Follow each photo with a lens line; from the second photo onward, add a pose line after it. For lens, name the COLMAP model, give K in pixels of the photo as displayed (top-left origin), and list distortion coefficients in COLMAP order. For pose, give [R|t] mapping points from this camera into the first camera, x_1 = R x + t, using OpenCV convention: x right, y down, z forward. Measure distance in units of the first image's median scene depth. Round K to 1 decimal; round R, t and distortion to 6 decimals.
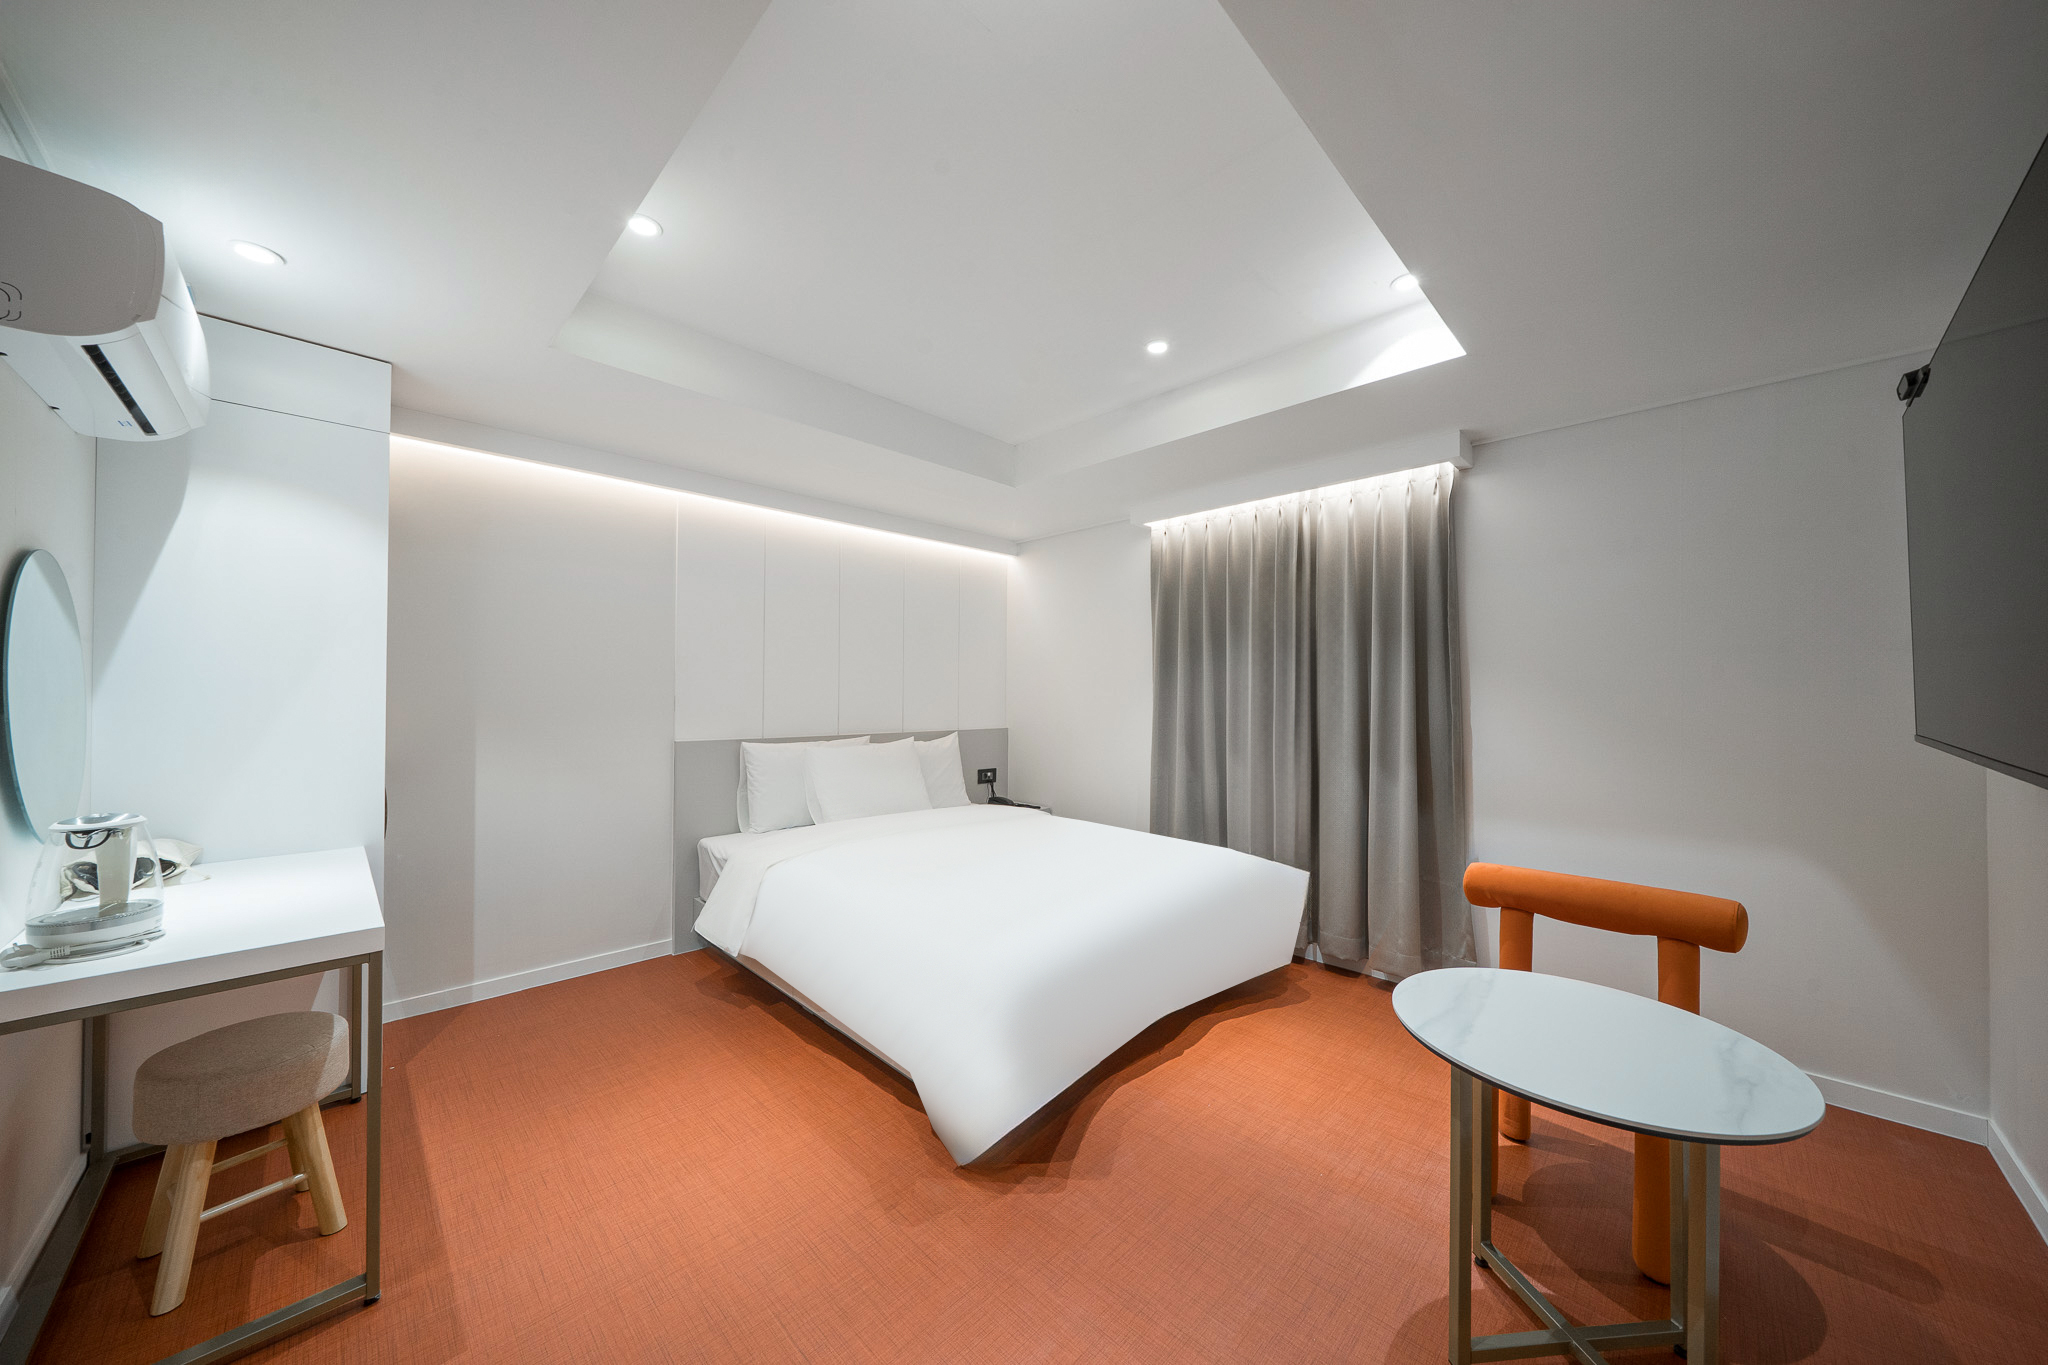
lens RADIAL K [[699.2, 0, 1024.0], [0, 699.2, 682.5], [0, 0, 1]] dist [0.000603, 0.000045]
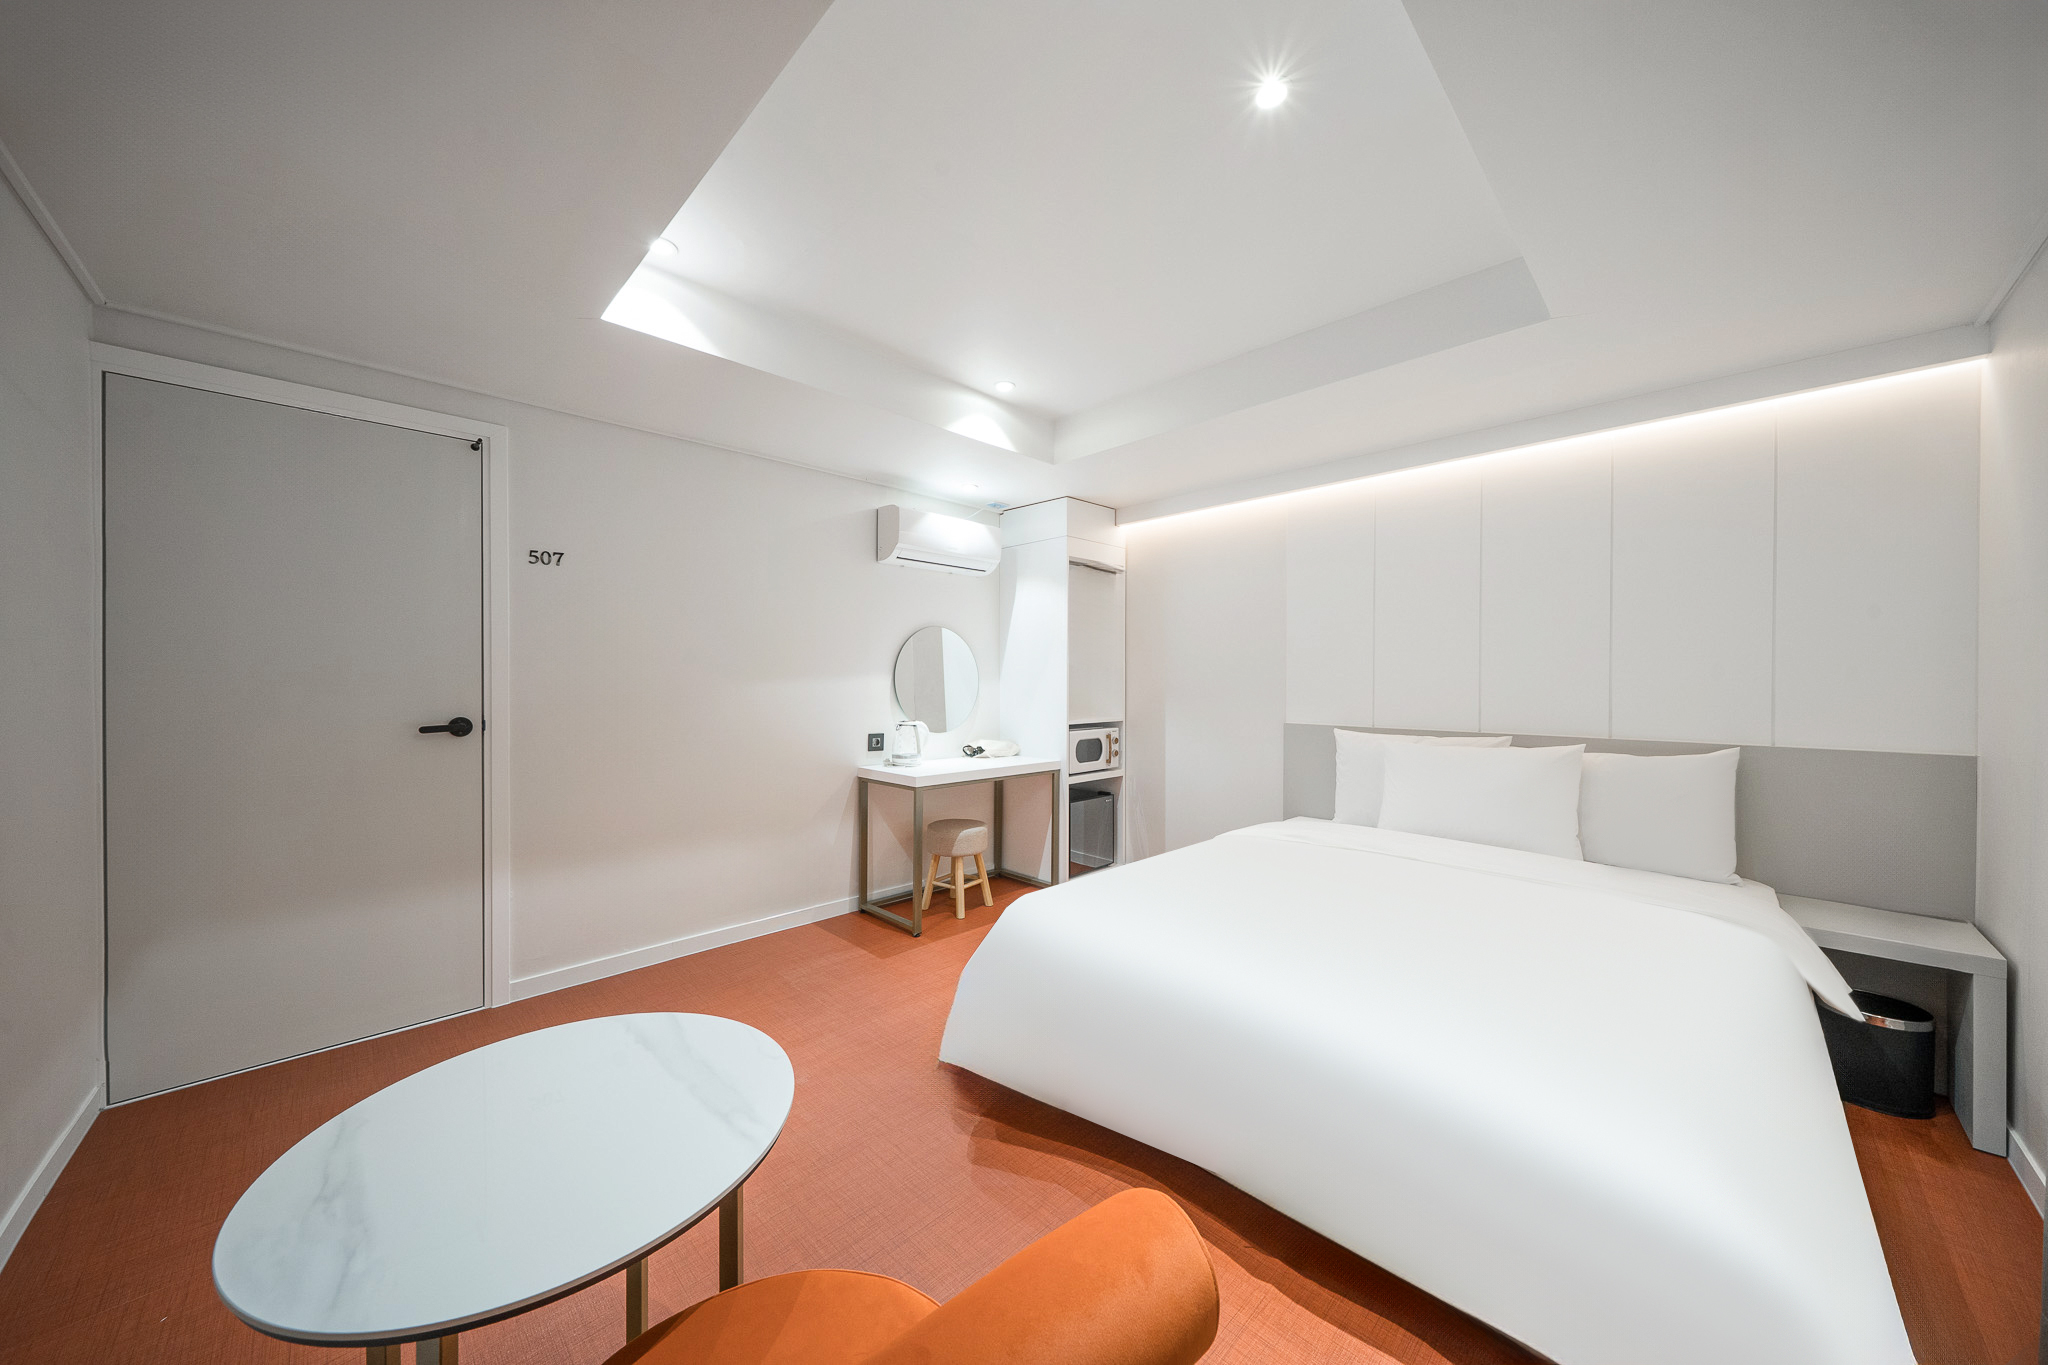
lens RADIAL K [[699.2, 0, 1024.0], [0, 699.2, 682.5], [0, 0, 1]] dist [0.000603, 0.000045]
pose [[-0.010788, -0.004868, -0.999930, 0.580989], [0.010361, 0.999934, -0.004980, 0.021050], [0.999888, -0.010414, -0.010737, 0.576401]]
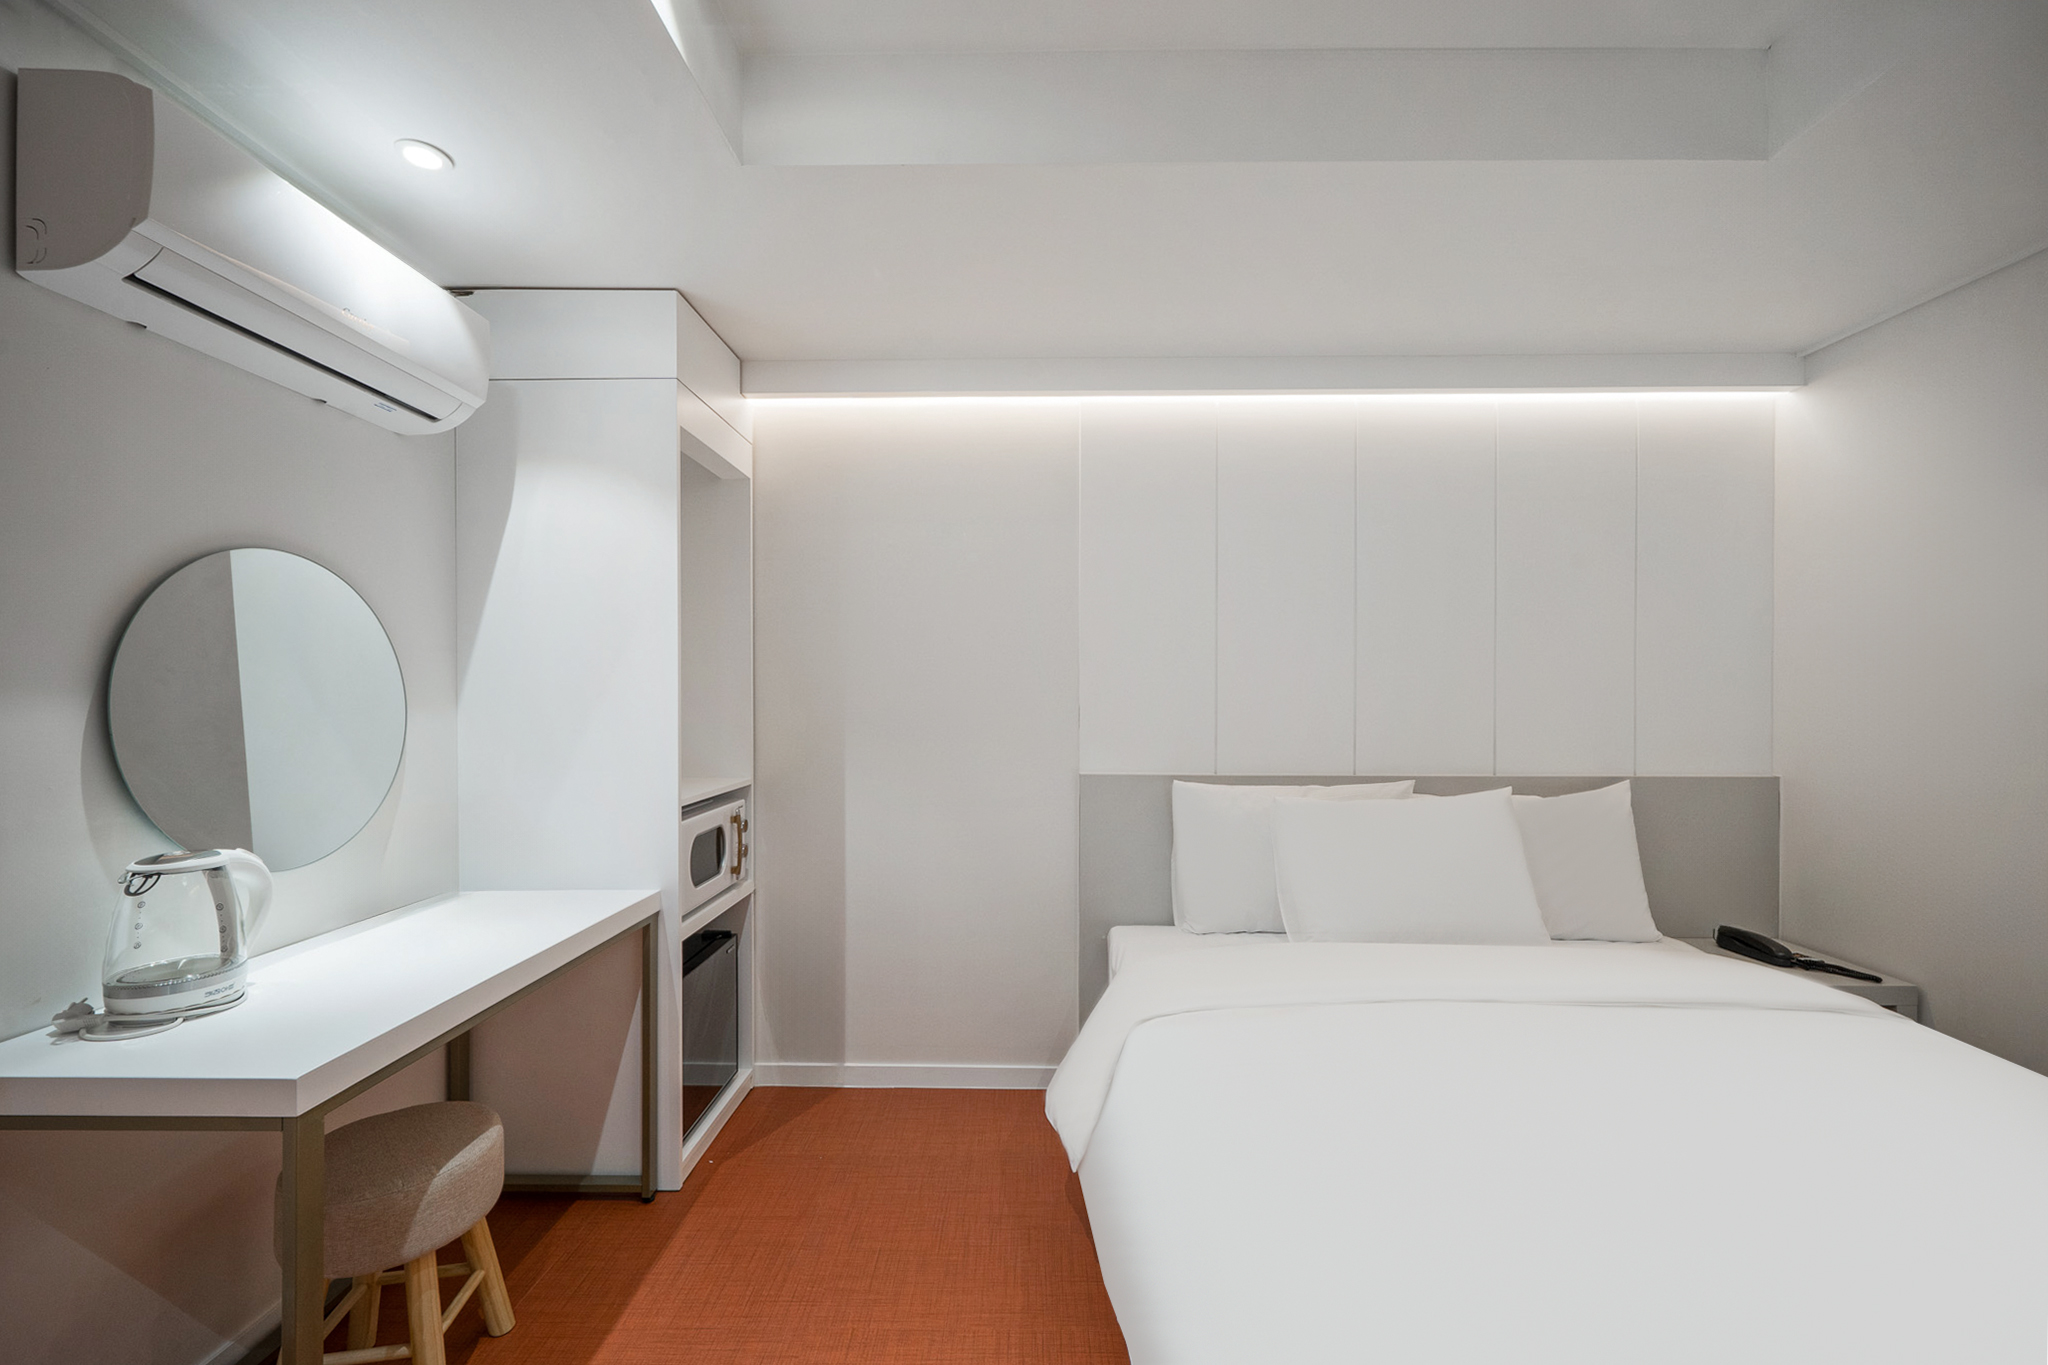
lens RADIAL K [[819.8, 0, 1022.7], [0, 819.8, 698.3], [0, 0, 1]] dist [0.000273, 0.000212]
pose [[0.690627, -0.004157, -0.723200, 0.029209], [0.015485, 0.999839, 0.009041, 0.003897], [0.723046, -0.017443, 0.690580, 0.402977]]
